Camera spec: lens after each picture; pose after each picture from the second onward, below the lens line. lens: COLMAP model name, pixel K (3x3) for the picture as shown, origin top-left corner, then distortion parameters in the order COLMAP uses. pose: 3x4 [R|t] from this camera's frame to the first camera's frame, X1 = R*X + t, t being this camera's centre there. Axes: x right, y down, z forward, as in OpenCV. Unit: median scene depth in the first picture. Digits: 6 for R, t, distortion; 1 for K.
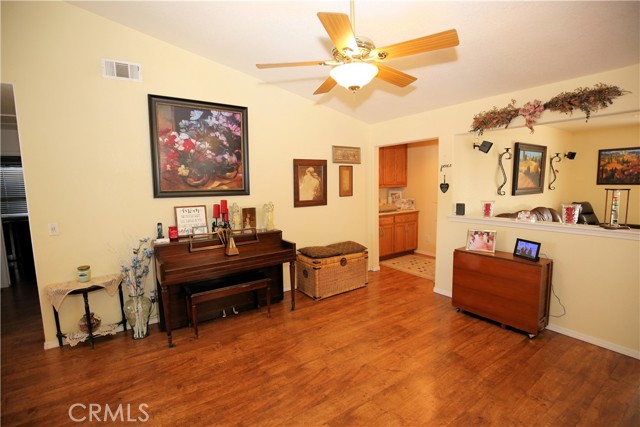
lens RADIAL K [[294.5, 0, 316.0], [0, 294.5, 211.7], [0, 0, 1]] dist [-0.029318, 0.002932]
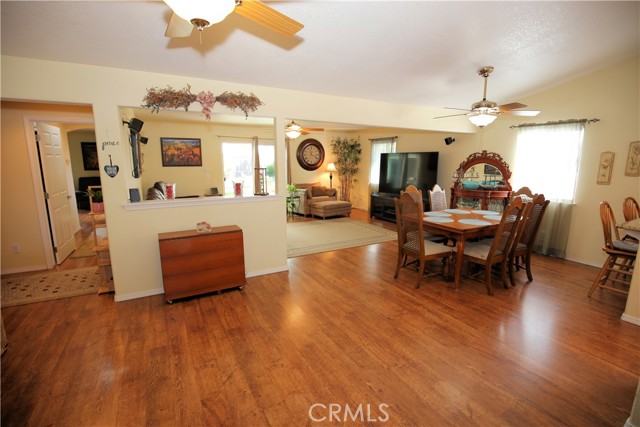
lens RADIAL K [[294.5, 0, 320.3], [0, 294.5, 210.8], [0, 0, 1]] dist [-0.029318, 0.002932]
pose [[0.092254, -0.148535, 0.984595, -0.343376], [0.095972, 0.985534, 0.139684, -0.034181], [-0.991100, 0.081607, 0.105174, 0.407906]]
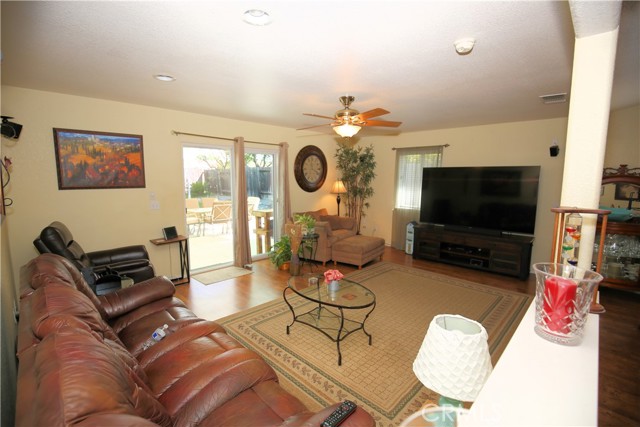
lens RADIAL K [[294.5, 0, 320.1], [0, 294.5, 217.7], [0, 0, 1]] dist [-0.029318, 0.002932]
pose [[-0.192481, -0.114692, 0.974575, 0.558141], [0.097003, 0.986058, 0.135202, -0.117354], [-0.976495, 0.120560, -0.178672, 1.066176]]
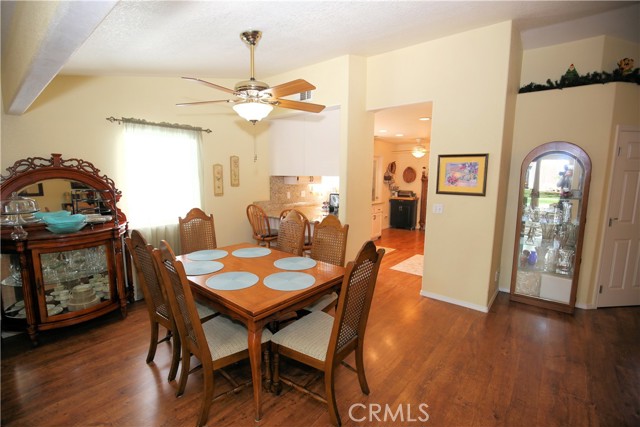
lens RADIAL K [[294.5, 0, 318.4], [0, 294.5, 214.2], [0, 0, 1]] dist [-0.029318, 0.002932]
pose [[-0.962258, 0.049949, -0.267516, 0.975516], [-0.015049, 0.971741, 0.235571, -0.091168], [0.271723, 0.230706, -0.934313, 0.666574]]
